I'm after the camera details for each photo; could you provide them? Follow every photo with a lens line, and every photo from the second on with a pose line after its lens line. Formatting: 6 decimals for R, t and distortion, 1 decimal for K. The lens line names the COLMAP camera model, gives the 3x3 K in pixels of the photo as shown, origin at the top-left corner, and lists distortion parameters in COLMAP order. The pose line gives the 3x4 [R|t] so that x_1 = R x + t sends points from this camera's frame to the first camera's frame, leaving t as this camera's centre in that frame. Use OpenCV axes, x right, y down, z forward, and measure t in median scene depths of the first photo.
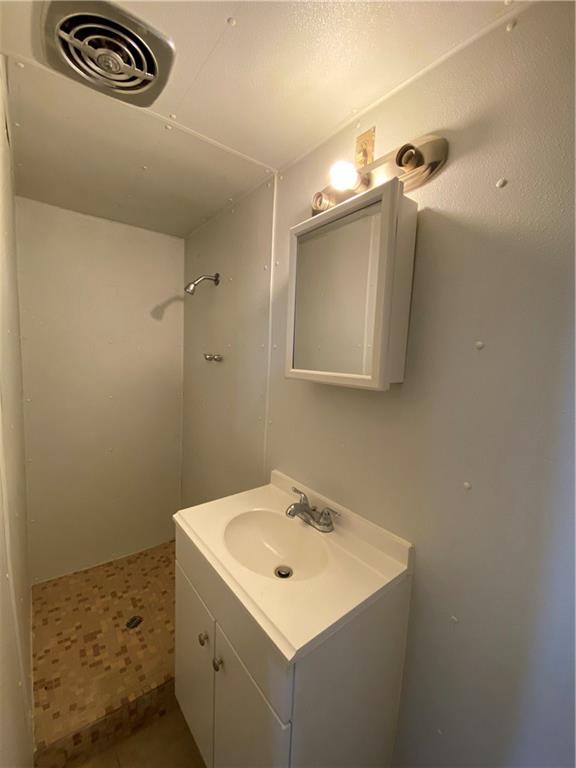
lens RADIAL K [[312.4, 0, 284.8], [0, 312.4, 383.1], [0, 0, 1]] dist [0.029000, -0.024446]
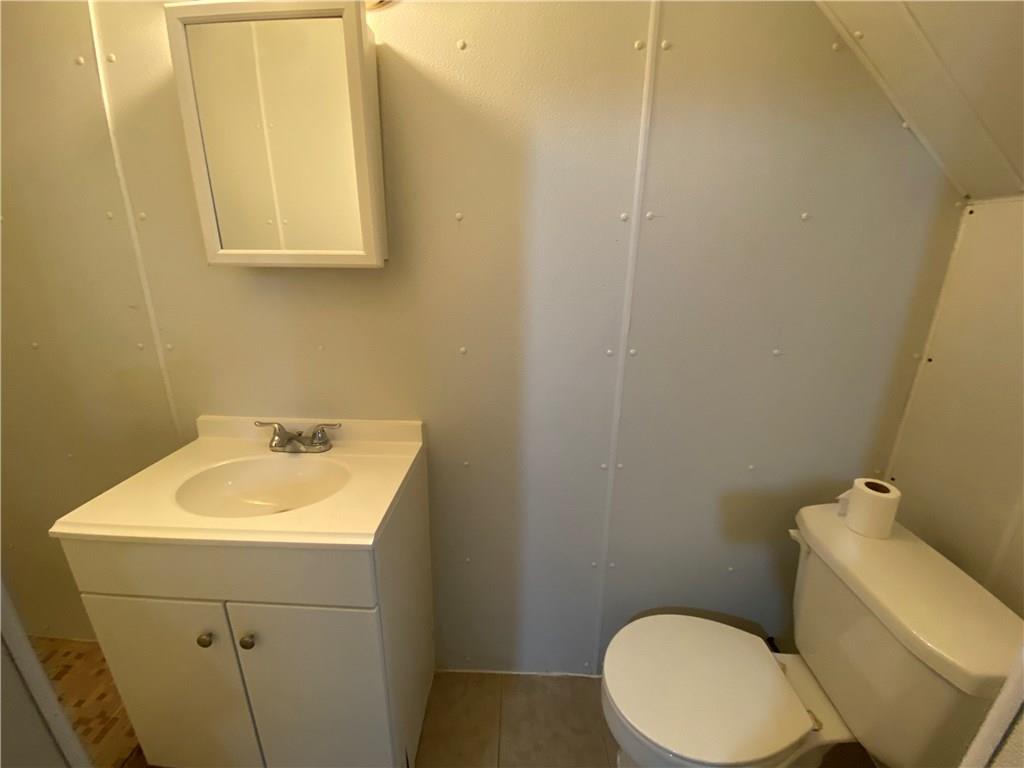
lens RADIAL K [[416.6, 0, 507.4], [0, 416.6, 387.0], [0, 0, 1]] dist [0.029000, -0.024446]
pose [[0.646520, -0.254496, 0.719197, -0.307795], [0.082006, 0.960439, 0.266143, 0.048495], [-0.758477, -0.113088, 0.641813, -0.067587]]
